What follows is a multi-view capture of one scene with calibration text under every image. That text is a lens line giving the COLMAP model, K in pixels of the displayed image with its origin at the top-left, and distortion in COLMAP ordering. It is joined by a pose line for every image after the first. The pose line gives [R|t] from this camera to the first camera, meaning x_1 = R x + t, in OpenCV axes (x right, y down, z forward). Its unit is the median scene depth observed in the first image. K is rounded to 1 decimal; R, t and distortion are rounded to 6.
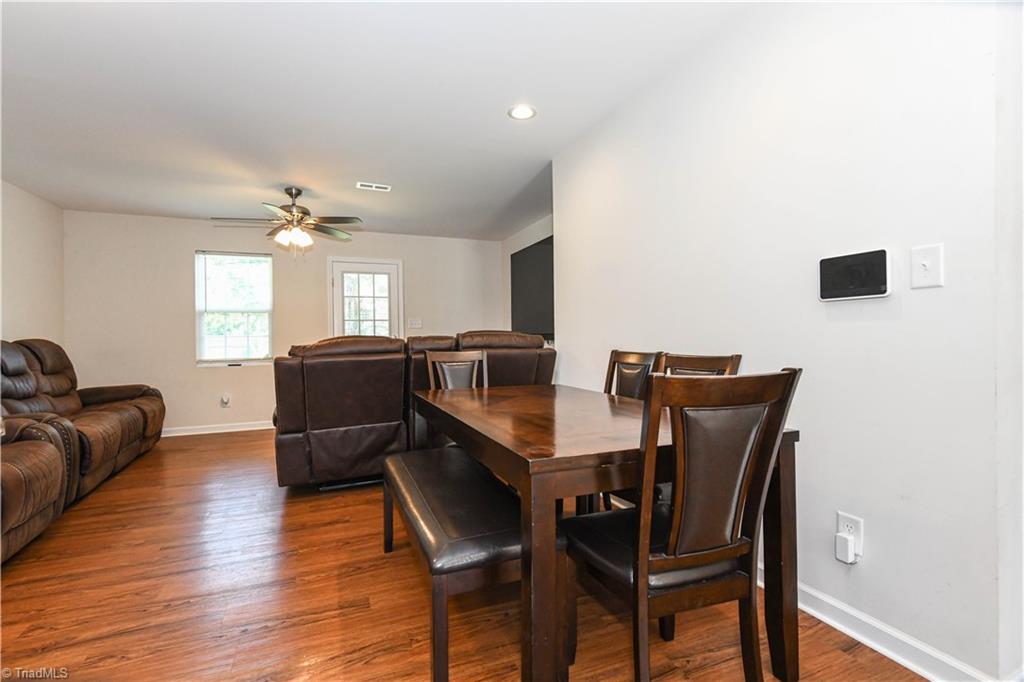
lens RADIAL K [[474.1, 0, 507.8], [0, 474.1, 333.6], [0, 0, 1]] dist [-0.002098, -0.006459]
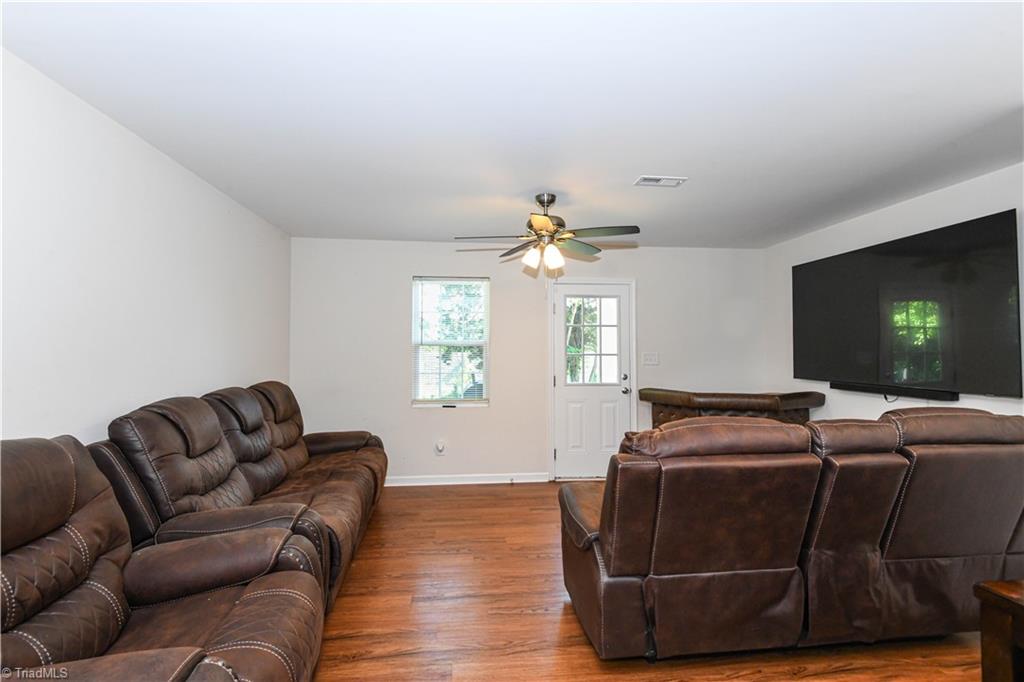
lens RADIAL K [[474.1, 0, 497.7], [0, 474.1, 332.7], [0, 0, 1]] dist [-0.002098, -0.006459]
pose [[0.955040, 0.004578, -0.296441, -0.294971], [-0.012706, 0.999594, -0.025498, -0.059764], [0.296204, 0.028118, 0.954711, 0.242237]]
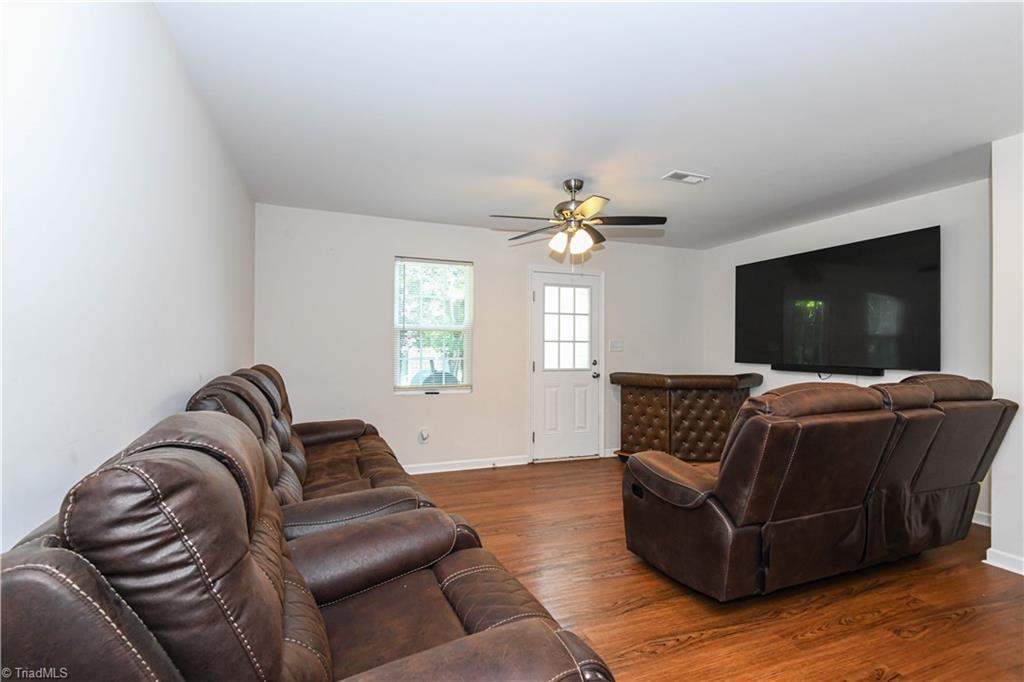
lens RADIAL K [[474.1, 0, 497.0], [0, 474.1, 340.8], [0, 0, 1]] dist [-0.002098, -0.006459]
pose [[0.999019, 0.021806, -0.038536, -0.540827], [-0.021943, 0.999754, -0.003128, -0.032610], [0.038458, 0.003970, 0.999252, 0.202476]]
